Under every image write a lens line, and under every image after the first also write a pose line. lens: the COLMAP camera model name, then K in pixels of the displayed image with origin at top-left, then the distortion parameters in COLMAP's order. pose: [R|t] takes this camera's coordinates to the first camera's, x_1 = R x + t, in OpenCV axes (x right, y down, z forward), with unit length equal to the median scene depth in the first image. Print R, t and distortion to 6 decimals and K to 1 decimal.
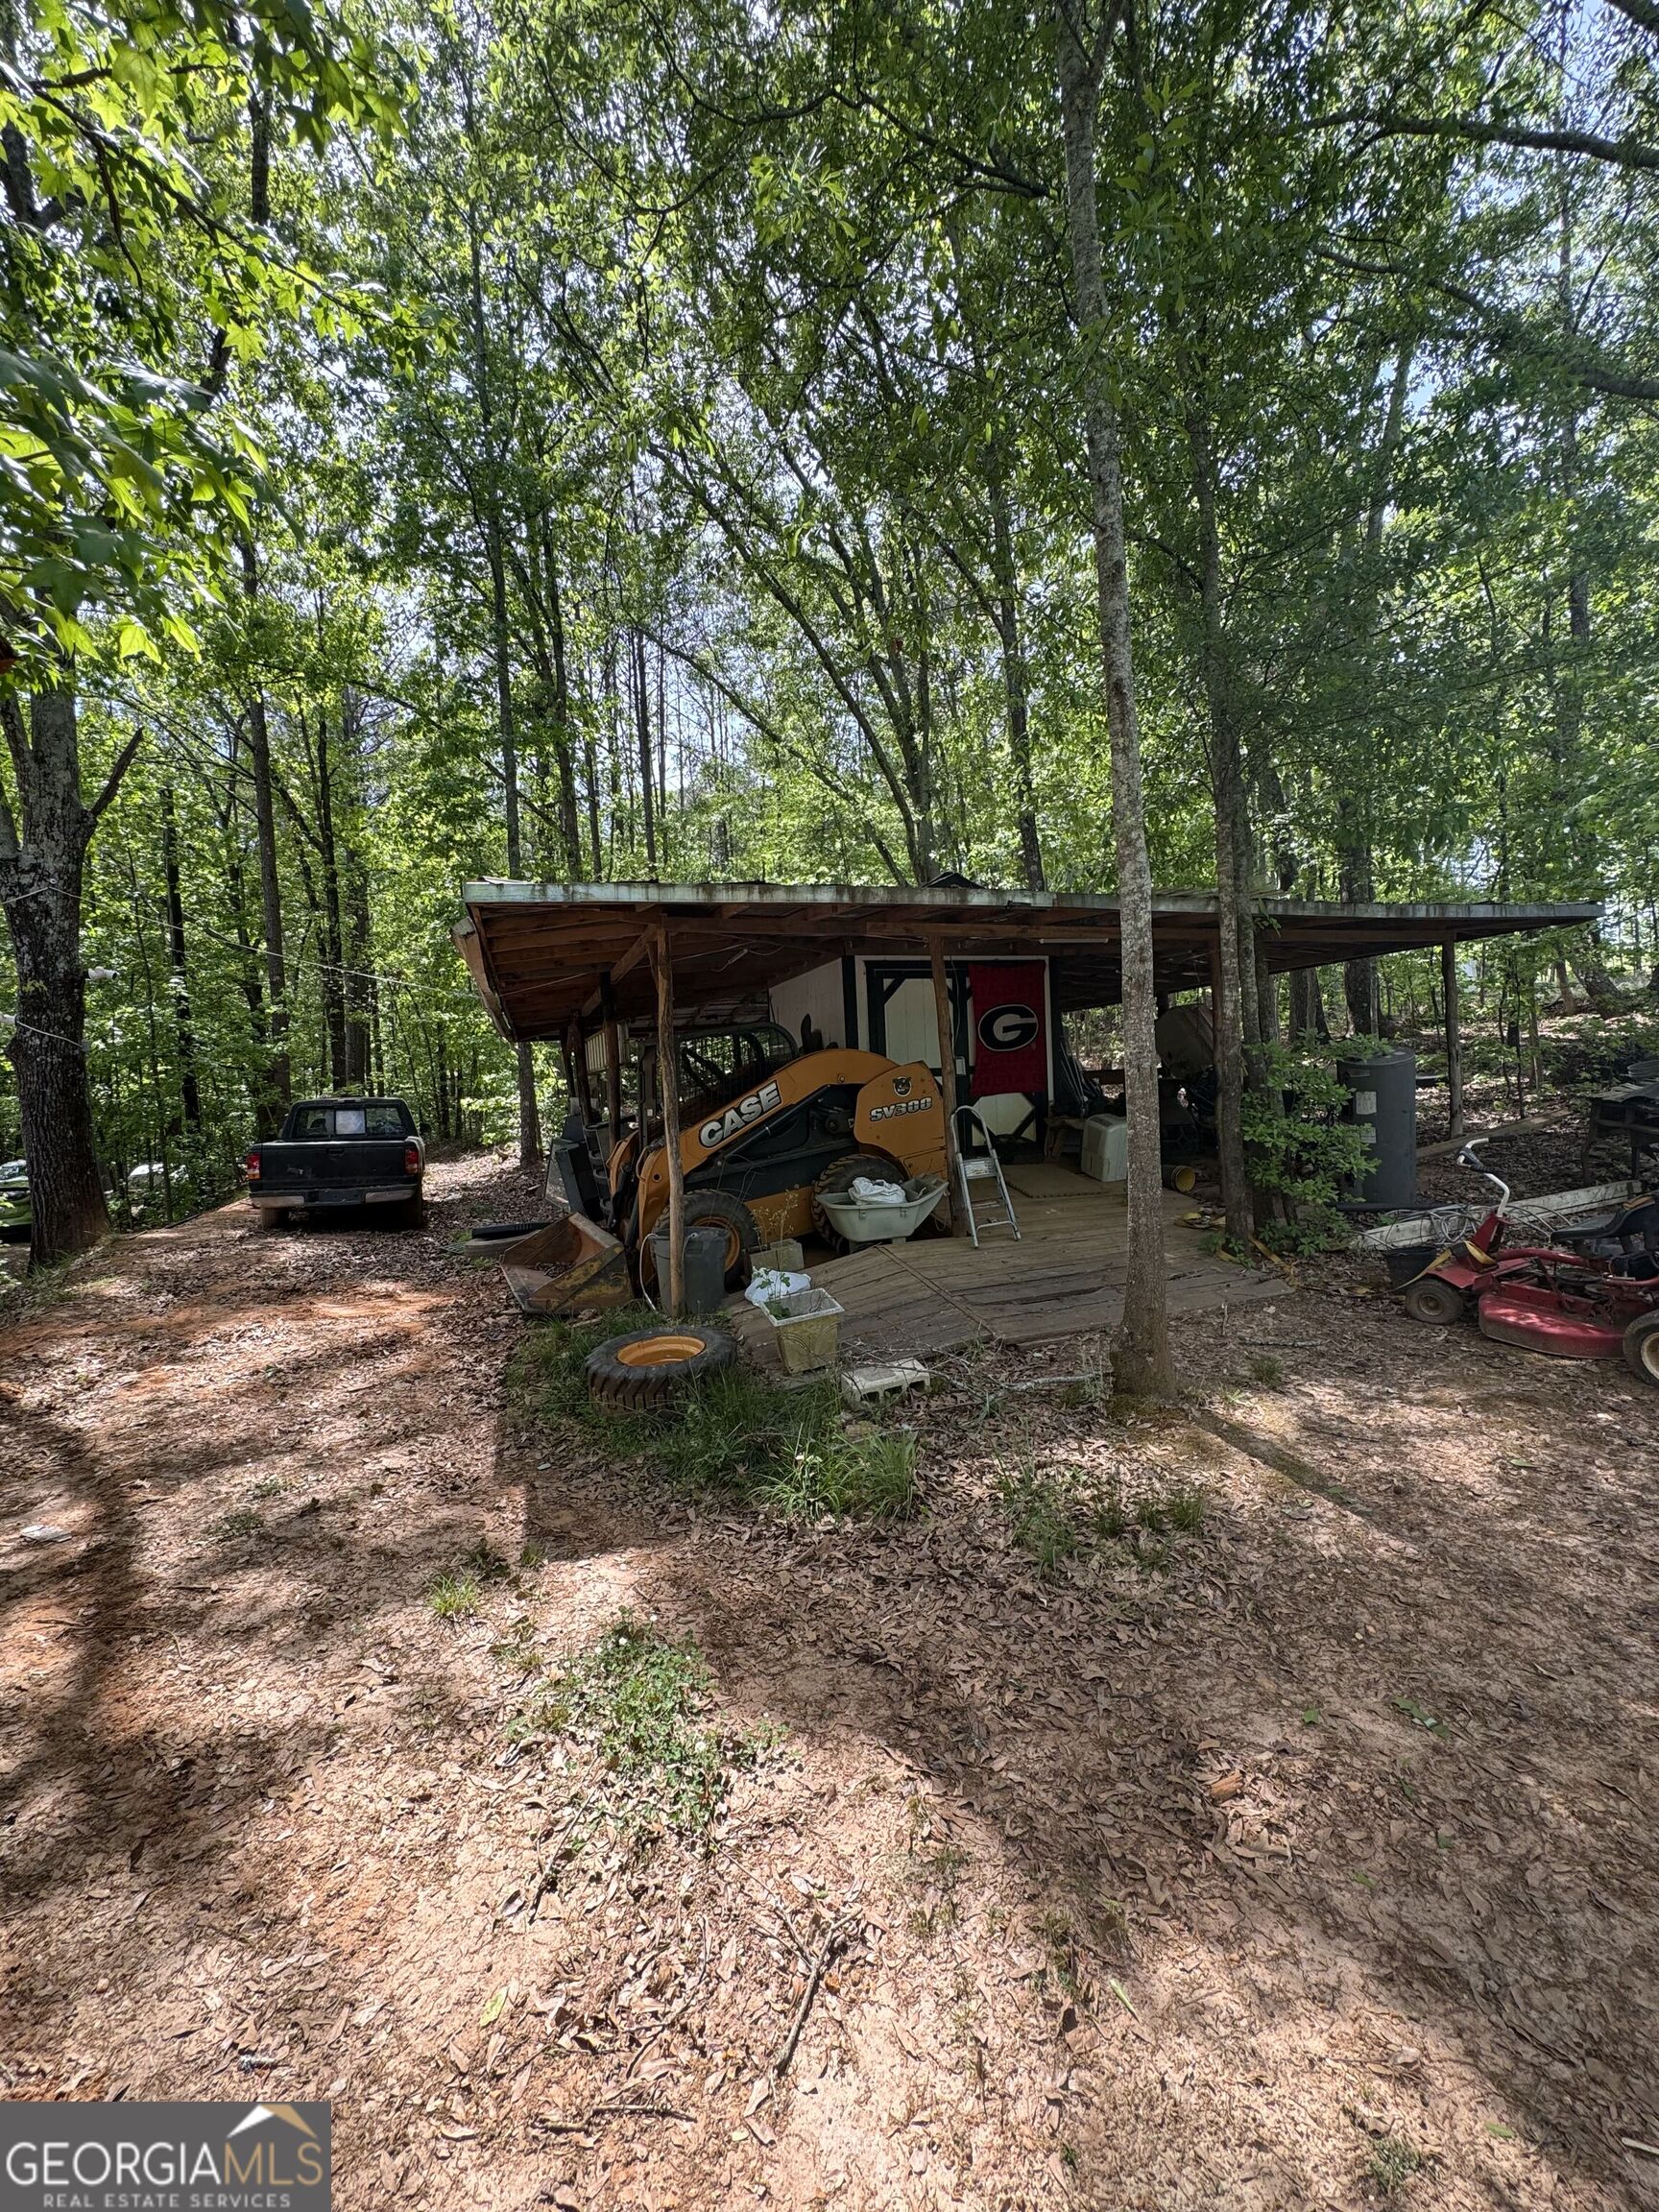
lens RADIAL K [[872.9, 0, 832.6], [0, 872.9, 1111.6], [0, 0, 1]] dist [-0.003179, 0.000603]
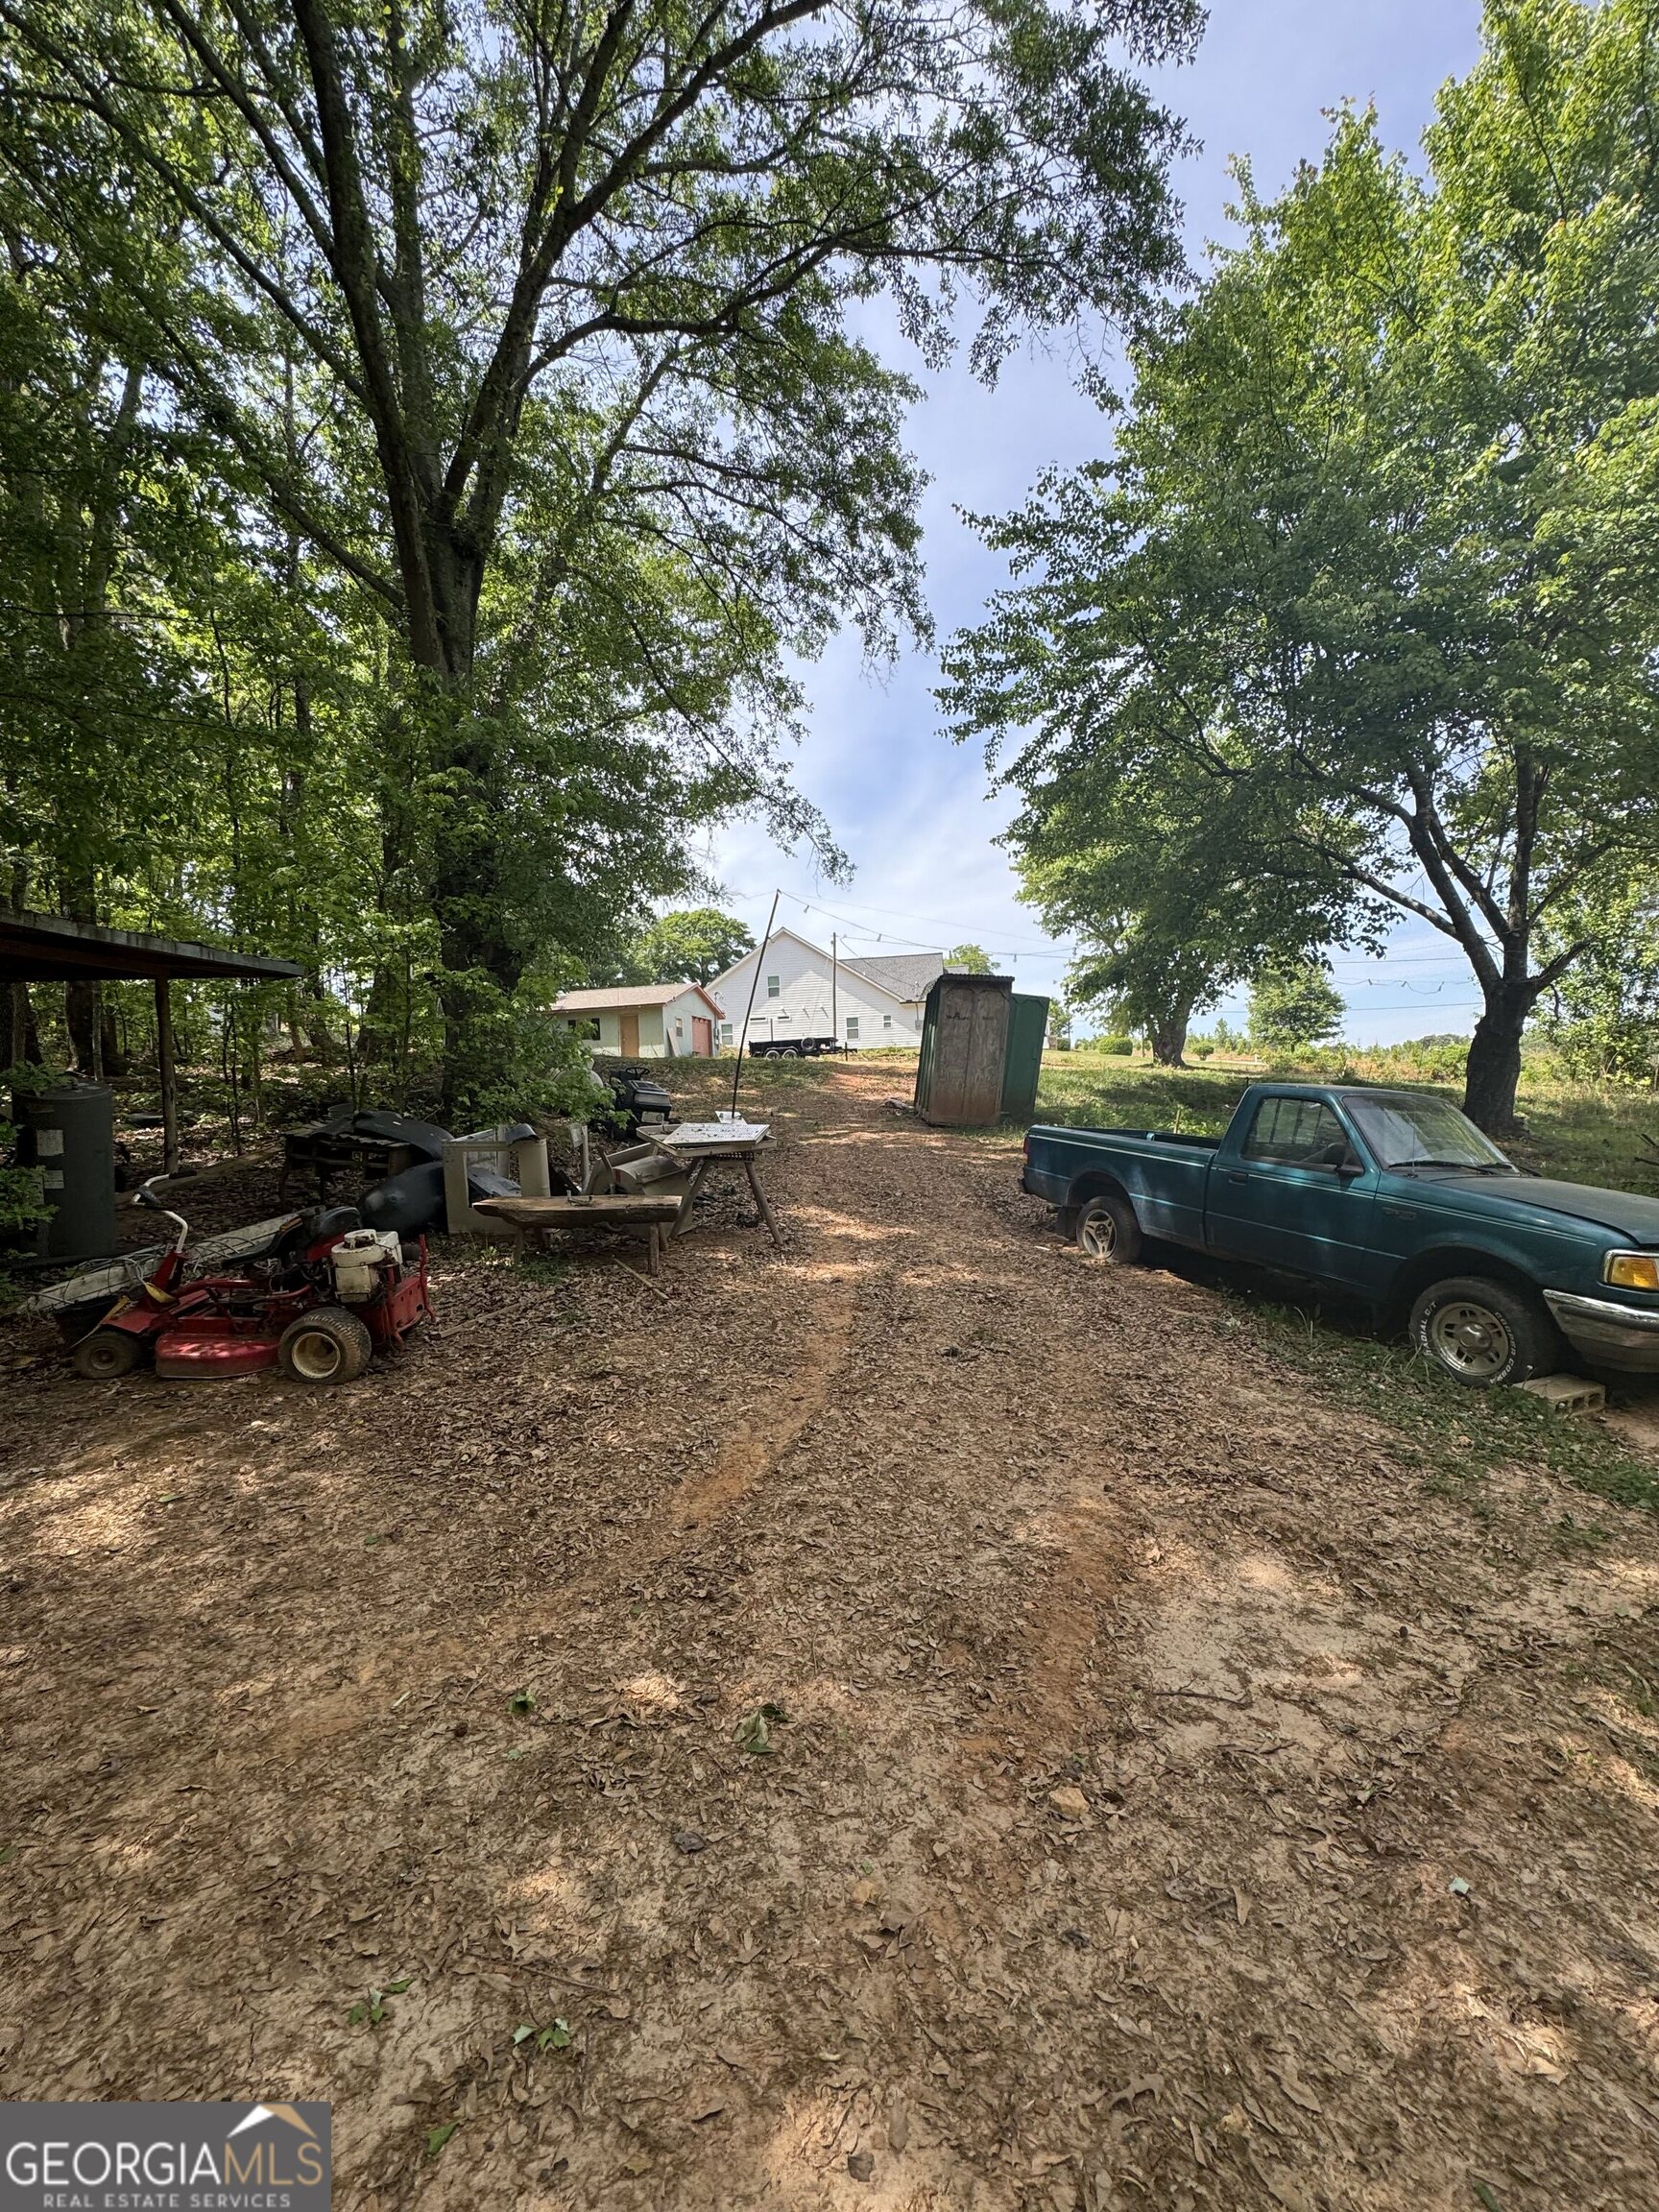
lens RADIAL K [[872.9, 0, 834.9], [0, 872.9, 1109.5], [0, 0, 1]] dist [-0.003179, 0.000603]
pose [[0.329096, 0.018757, 0.944110, 0.074120], [0.029222, 0.999122, -0.030037, 0.009448], [-0.943844, 0.037473, 0.328259, -0.050295]]
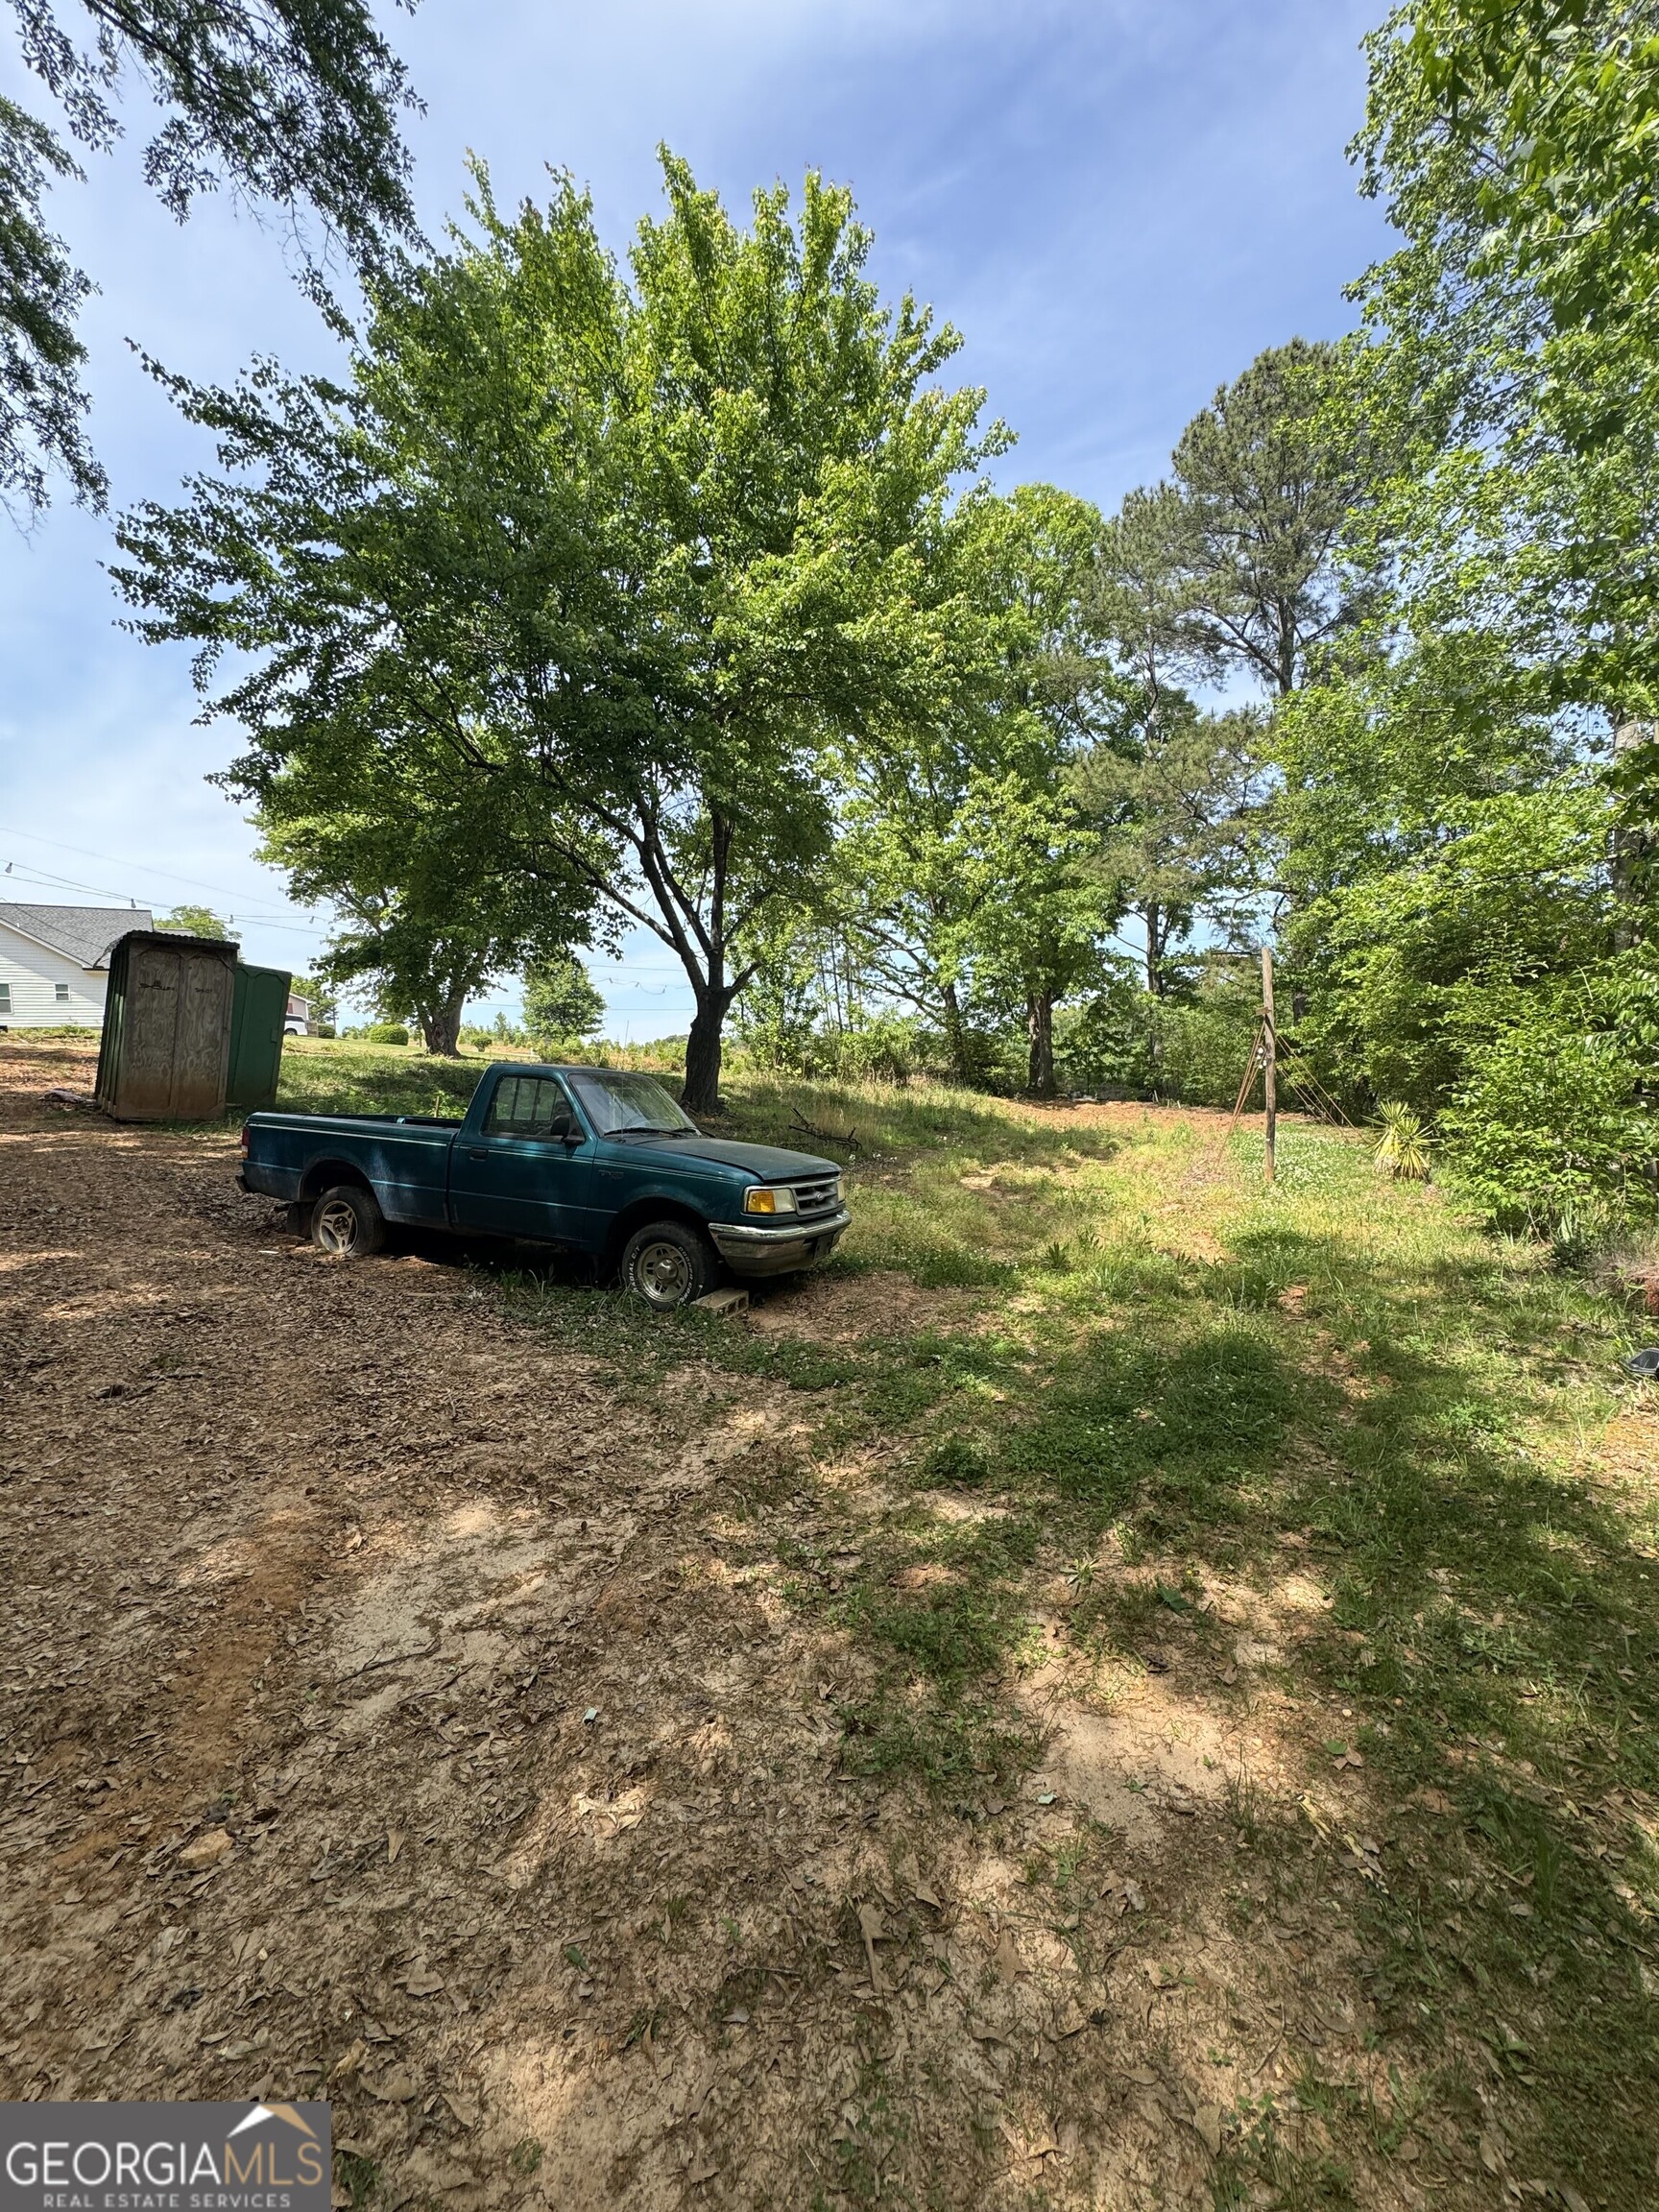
lens RADIAL K [[872.9, 0, 830.7], [0, 872.9, 1109.3], [0, 0, 1]] dist [-0.003179, 0.000603]
pose [[-0.424930, 0.012656, 0.905138, 0.064626], [0.063414, 0.997862, 0.015818, 0.038487], [-0.903002, 0.064120, -0.424824, -0.121561]]
